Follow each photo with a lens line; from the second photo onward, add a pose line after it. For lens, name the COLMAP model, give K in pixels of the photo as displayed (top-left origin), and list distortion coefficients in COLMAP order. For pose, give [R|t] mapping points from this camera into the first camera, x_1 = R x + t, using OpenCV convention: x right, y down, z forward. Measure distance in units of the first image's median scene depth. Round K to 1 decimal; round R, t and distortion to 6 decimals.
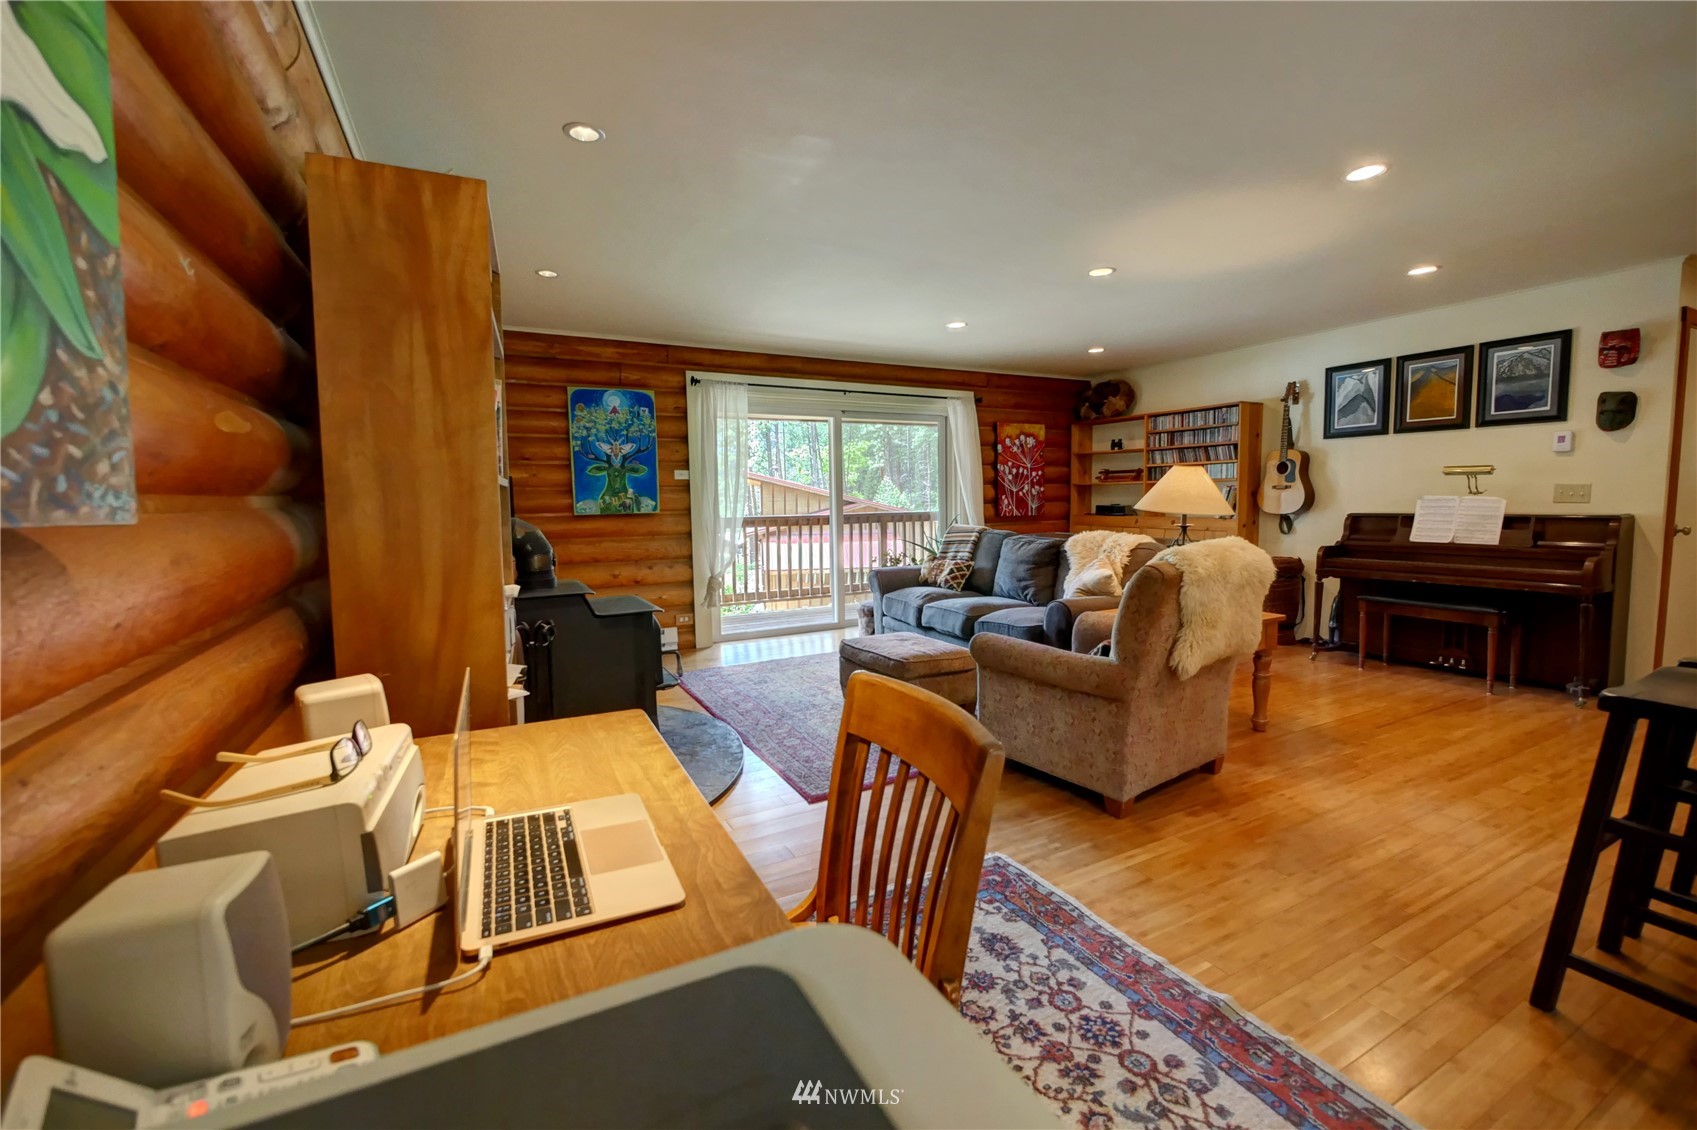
lens RADIAL K [[713.2, 0, 857.3], [0, 713.2, 560.3], [0, 0, 1]] dist [-0.008233, -0.000184]
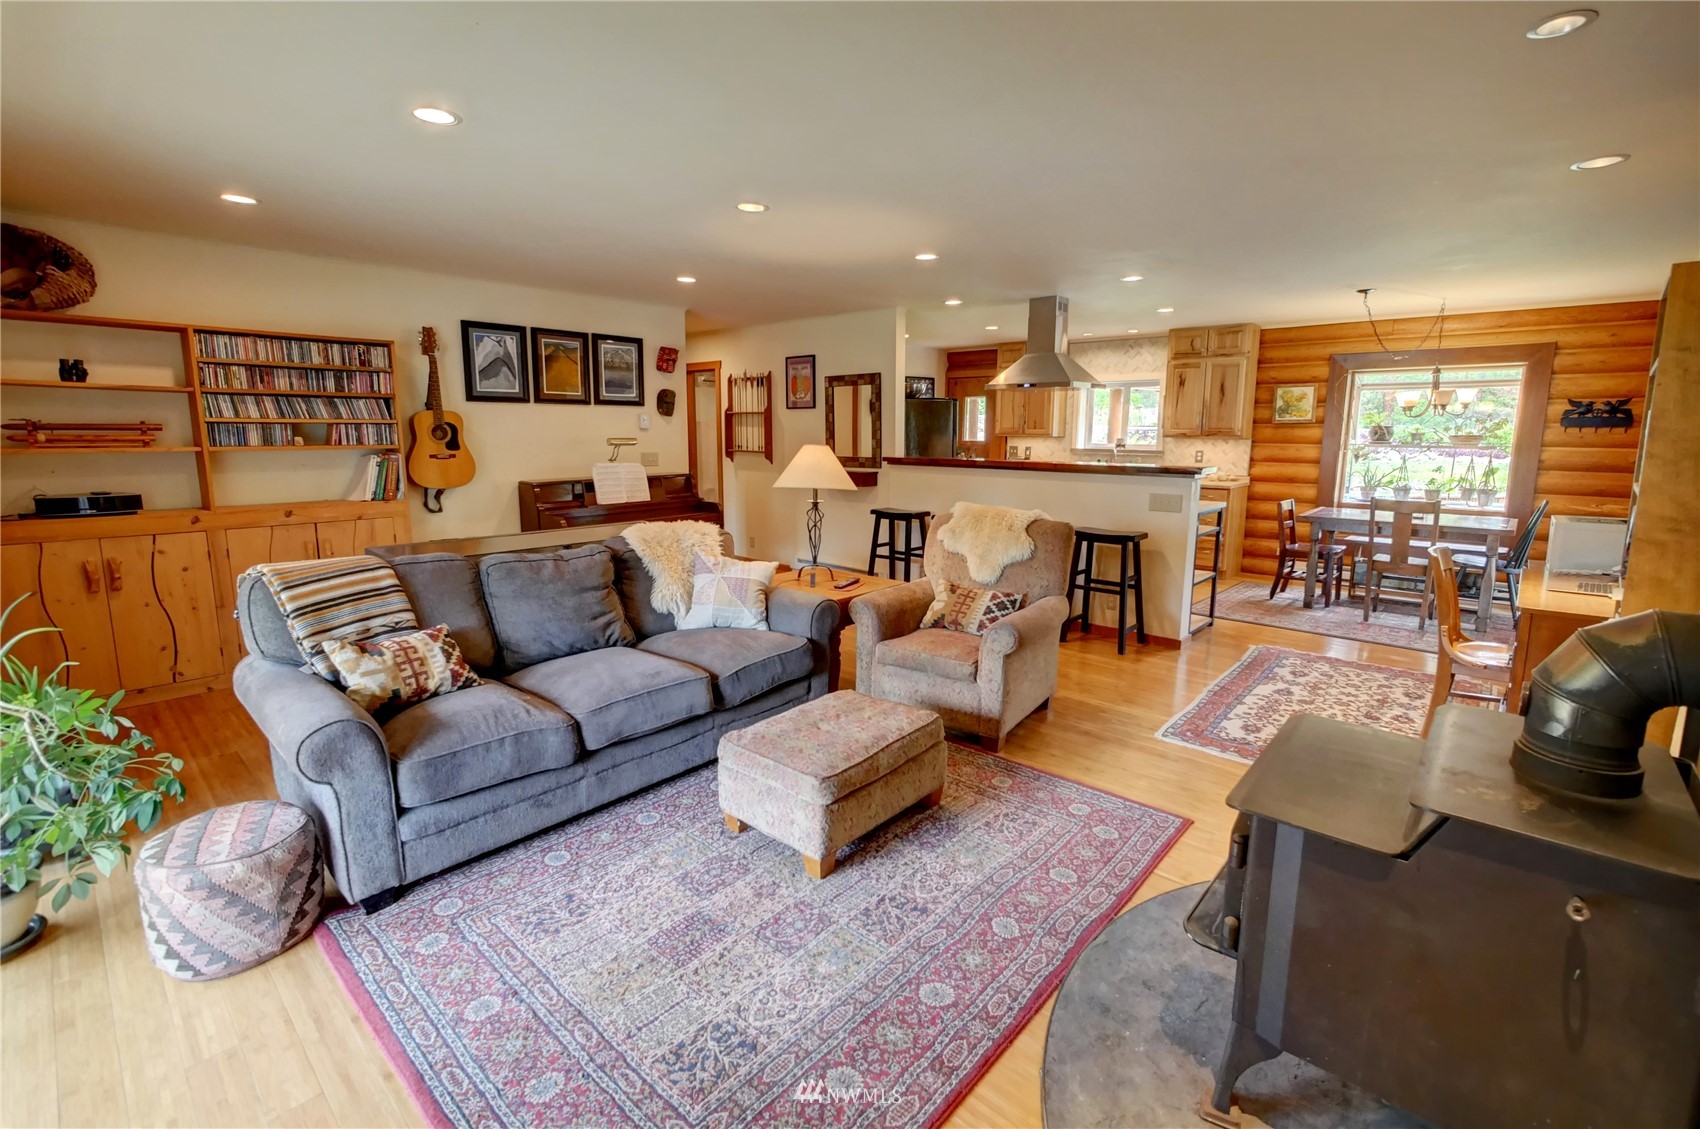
lens RADIAL K [[746.5, 0, 850.7], [0, 746.5, 550.9], [0, 0, 1]] dist [-0.012225, 0.000339]
pose [[-0.353243, -0.138472, 0.925227, -0.465906], [0.080960, 0.980750, 0.177691, -0.132762], [-0.932022, 0.137674, -0.335232, 1.041216]]
